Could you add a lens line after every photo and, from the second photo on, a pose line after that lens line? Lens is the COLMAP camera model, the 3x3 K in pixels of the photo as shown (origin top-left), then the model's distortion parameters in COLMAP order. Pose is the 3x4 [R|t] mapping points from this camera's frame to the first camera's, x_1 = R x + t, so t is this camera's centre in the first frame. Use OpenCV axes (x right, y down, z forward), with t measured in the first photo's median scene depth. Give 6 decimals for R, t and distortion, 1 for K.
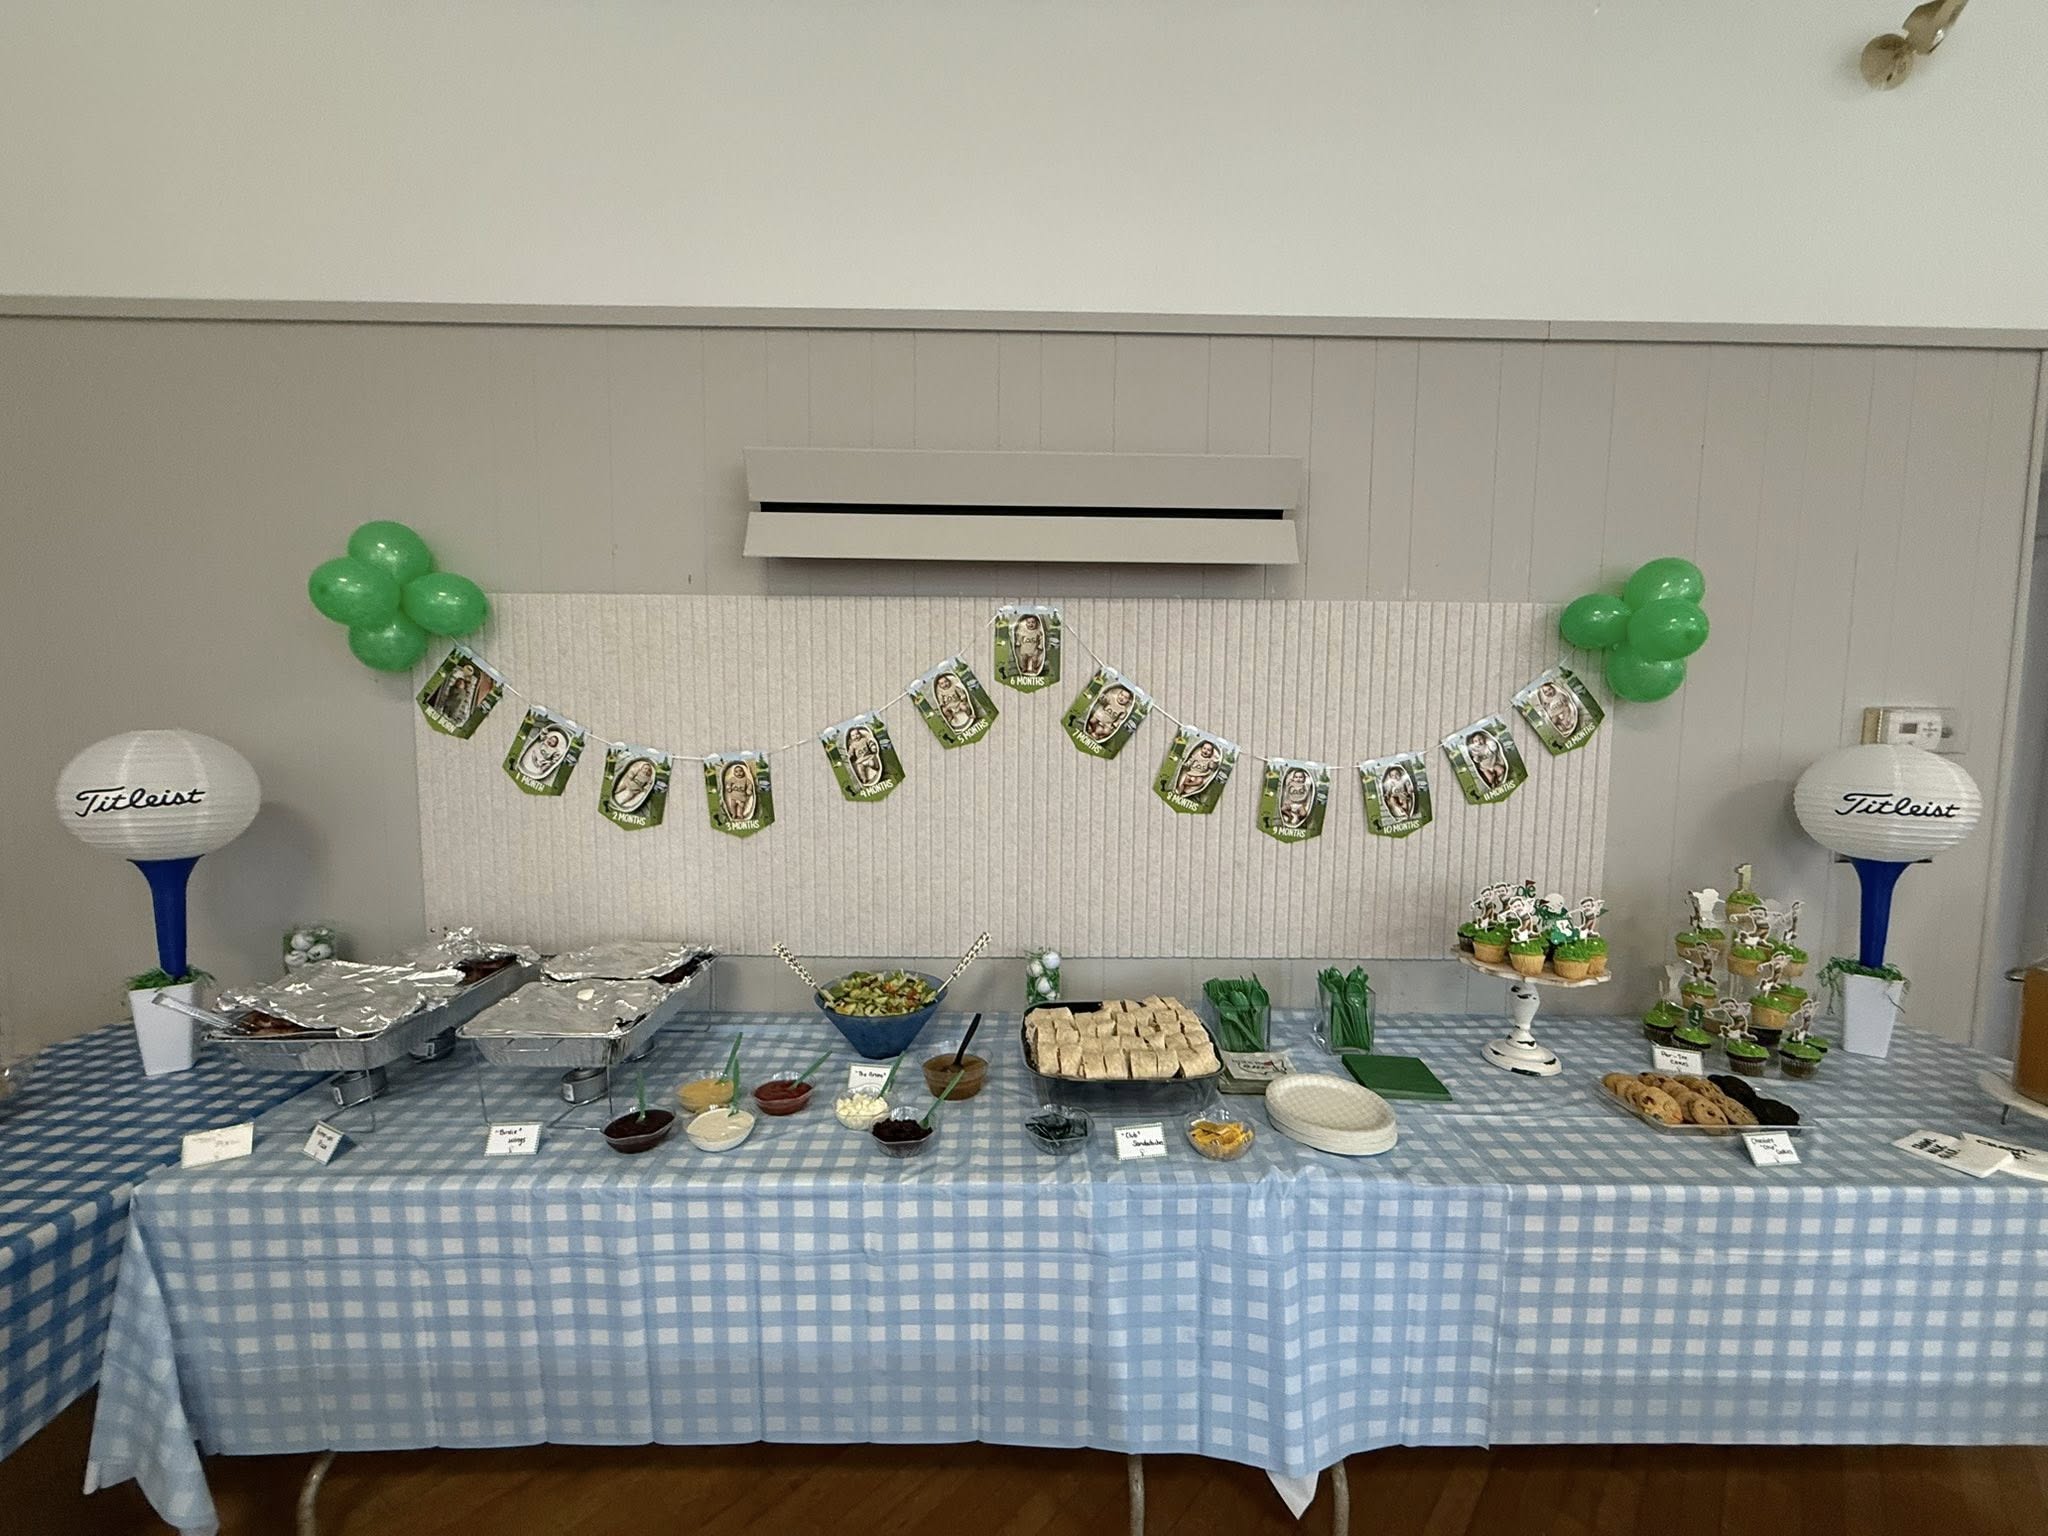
lens RADIAL K [[823.0, 0, 1020.0], [0, 823.0, 779.1], [0, 0, 1]] dist [0.001878, -0.000449]
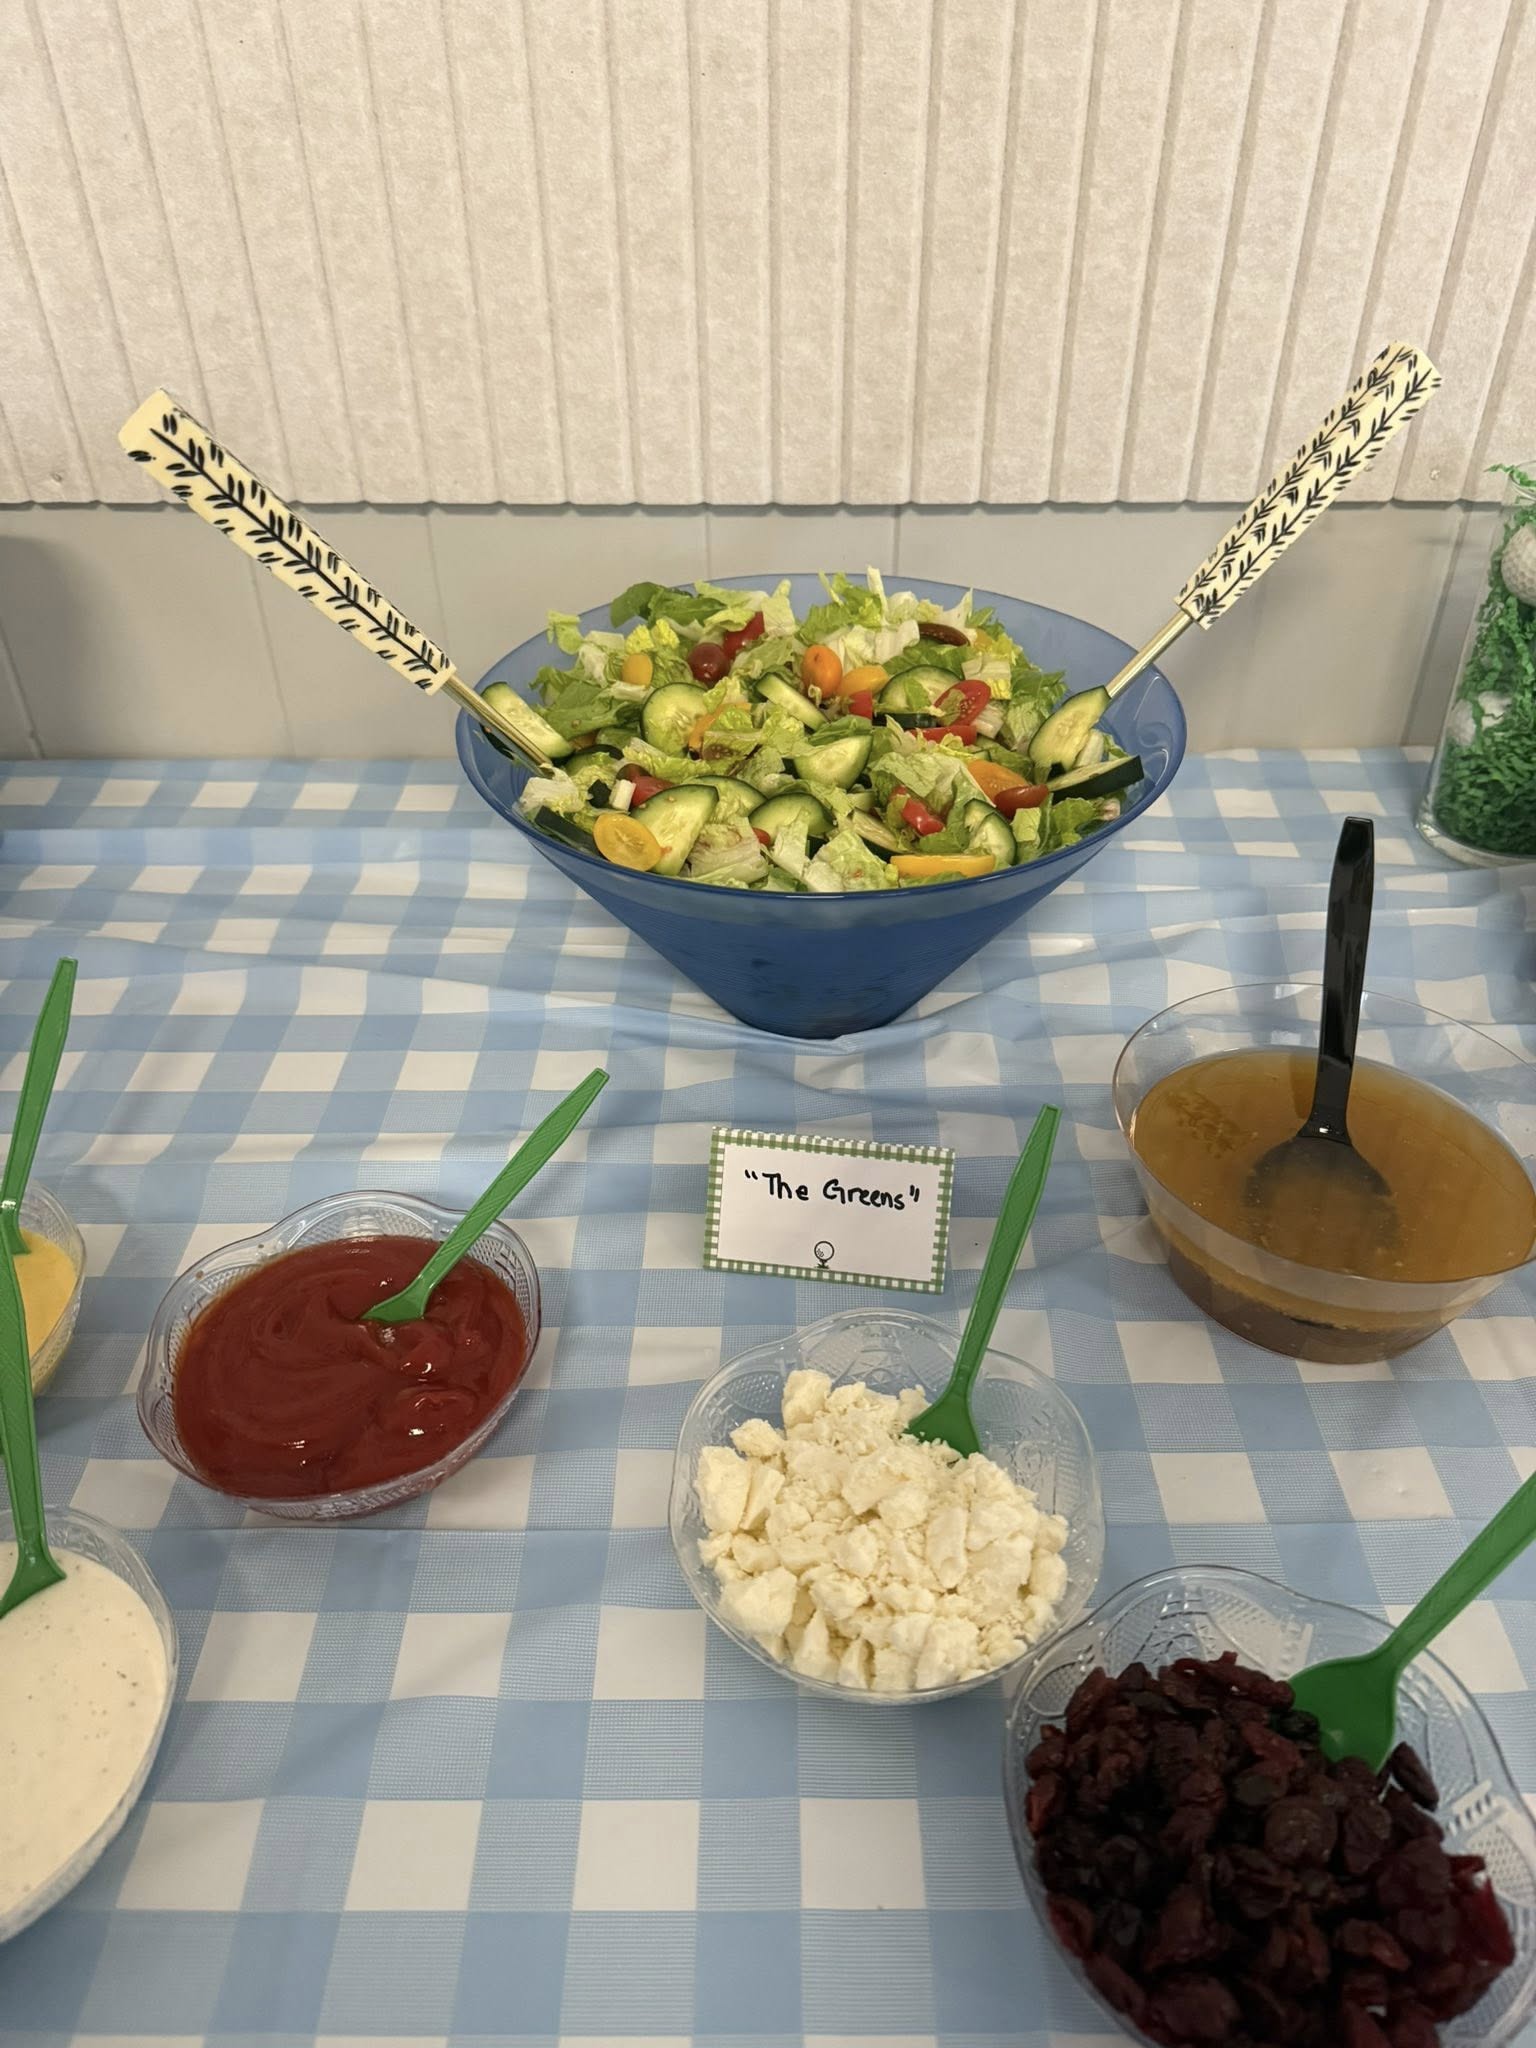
lens RADIAL K [[1427.7, 0, 775.8], [0, 1427.7, 1019.1], [0, 0, 1]] dist [0.004518, -0.000237]
pose [[0.999723, -0.005369, -0.022895, -0.168895], [0.016566, 0.851795, 0.523614, 0.150747], [0.016691, -0.523848, 0.851648, 0.687545]]
